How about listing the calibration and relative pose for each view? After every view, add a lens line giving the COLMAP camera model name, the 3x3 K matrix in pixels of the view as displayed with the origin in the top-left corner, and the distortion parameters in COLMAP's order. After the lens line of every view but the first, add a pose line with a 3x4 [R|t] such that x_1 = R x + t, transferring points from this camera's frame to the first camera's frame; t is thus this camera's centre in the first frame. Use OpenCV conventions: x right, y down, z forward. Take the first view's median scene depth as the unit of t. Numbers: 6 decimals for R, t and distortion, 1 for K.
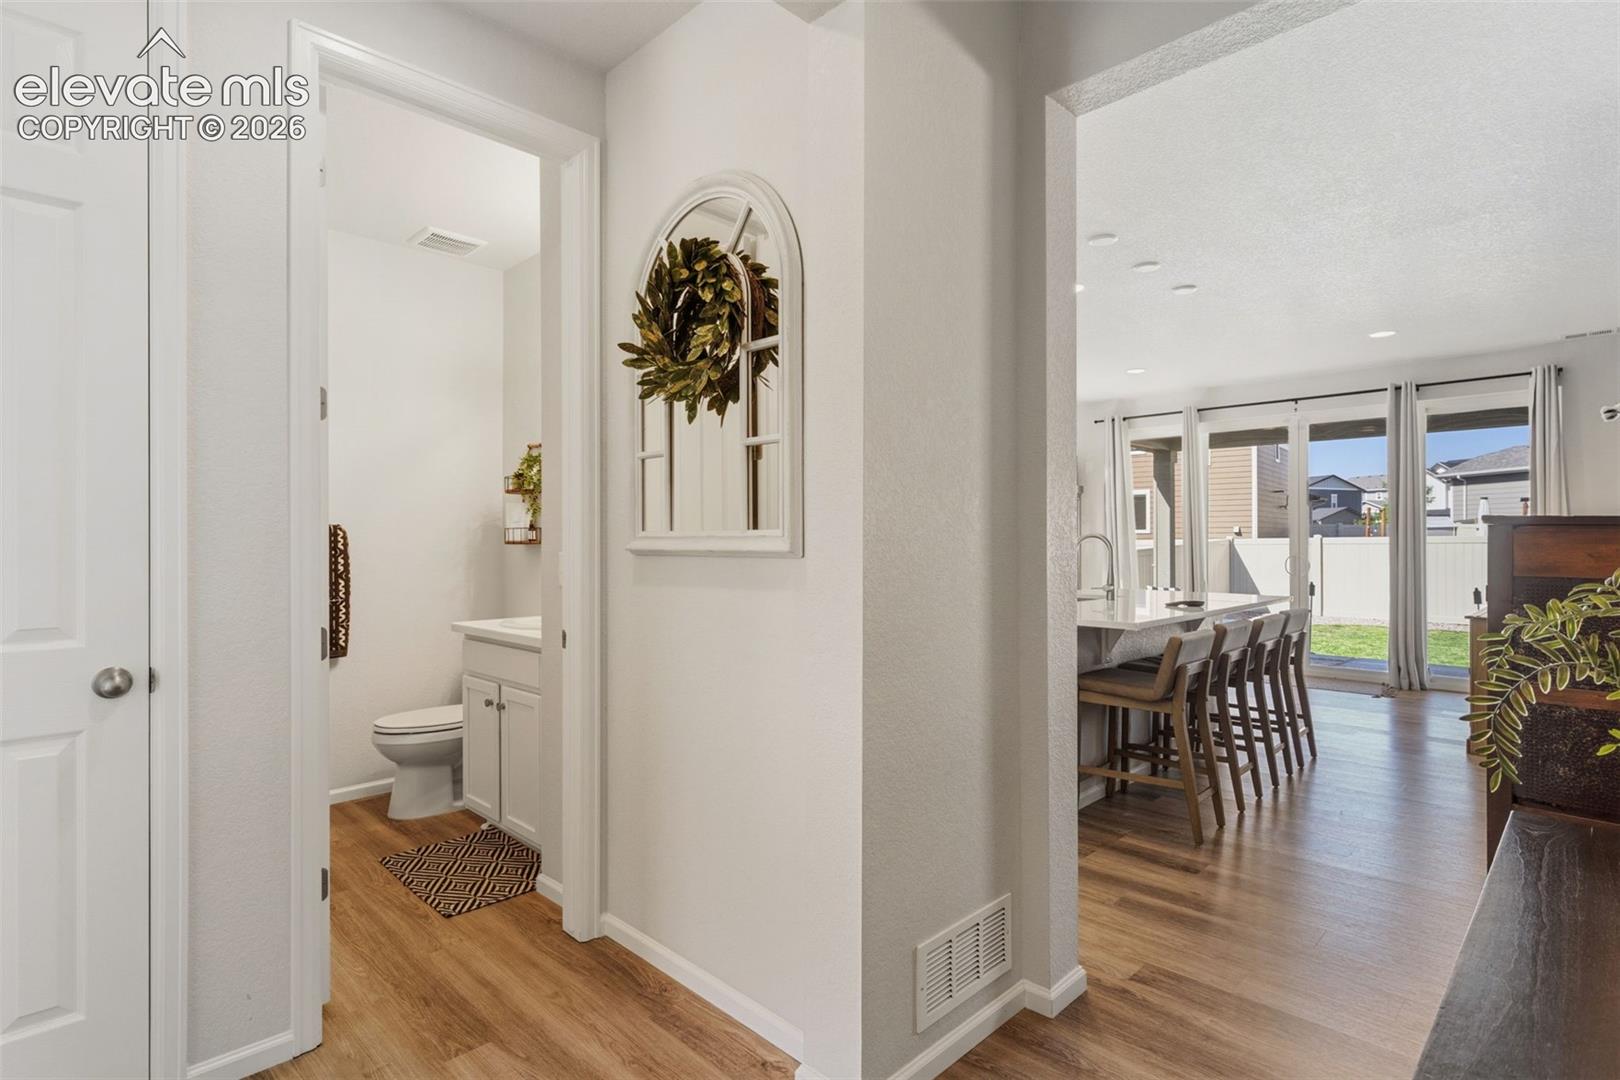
lens RADIAL K [[821.7, 0, 795.6], [0, 821.7, 541.1], [0, 0, 1]] dist [0.000676, 0.000084]
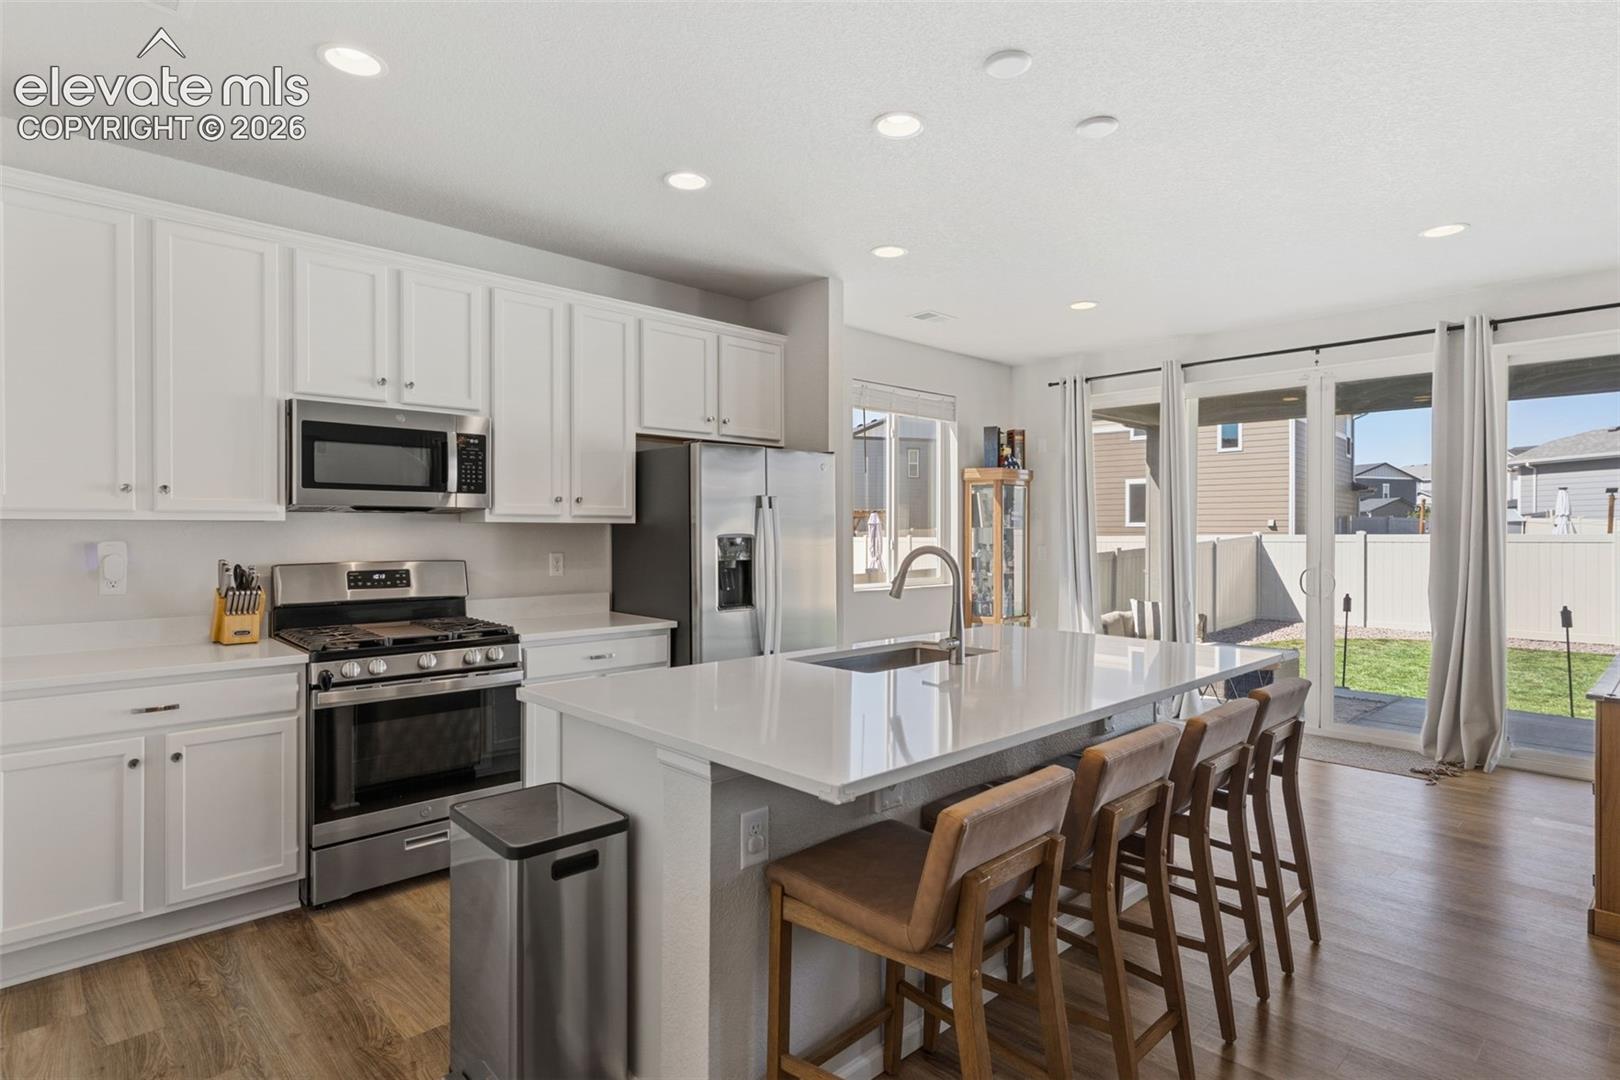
lens RADIAL K [[821.7, 0, 815.8], [0, 821.7, 534.9], [0, 0, 1]] dist [0.000676, 0.000084]
pose [[0.999594, 0.004778, -0.028099, 0.156812], [-0.004592, 0.999967, 0.006696, -0.010945], [0.028130, -0.006564, 0.999583, 0.221456]]
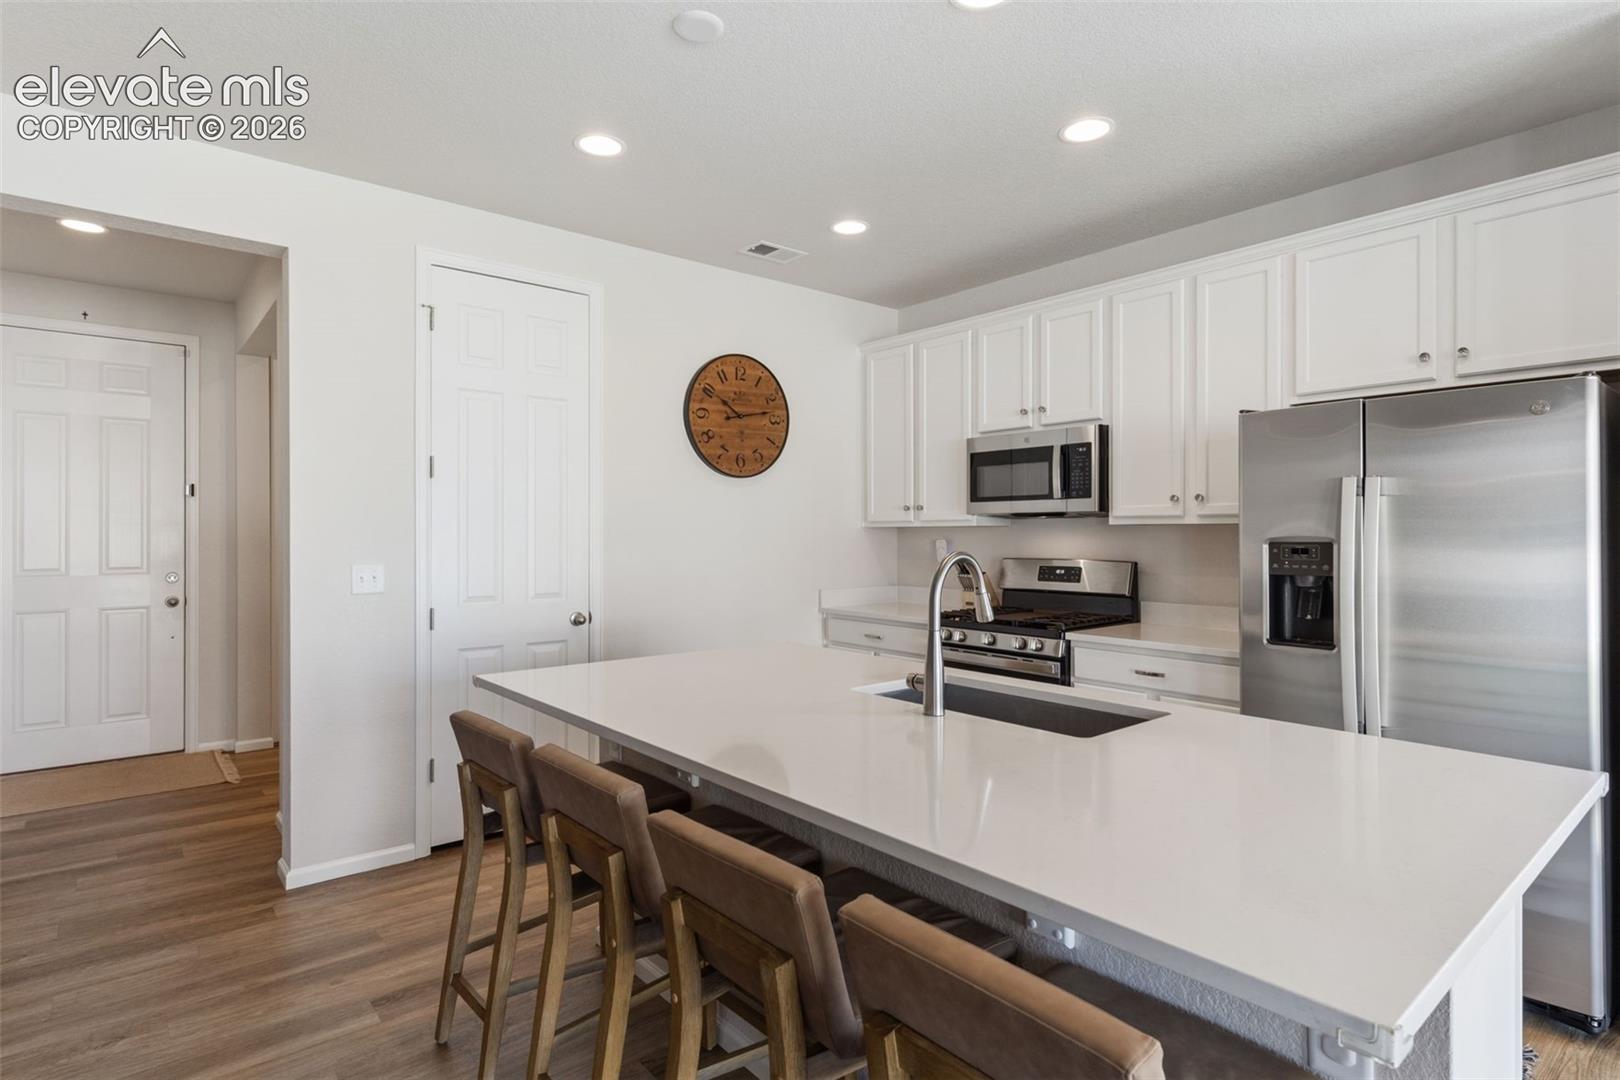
lens RADIAL K [[821.7, 0, 804.5], [0, 821.7, 527.7], [0, 0, 1]] dist [0.000676, 0.000084]
pose [[-0.079762, -0.001918, -0.996812, 0.372137], [0.005370, 0.999983, -0.002354, -0.011855], [0.996799, -0.005541, -0.079750, 0.455903]]
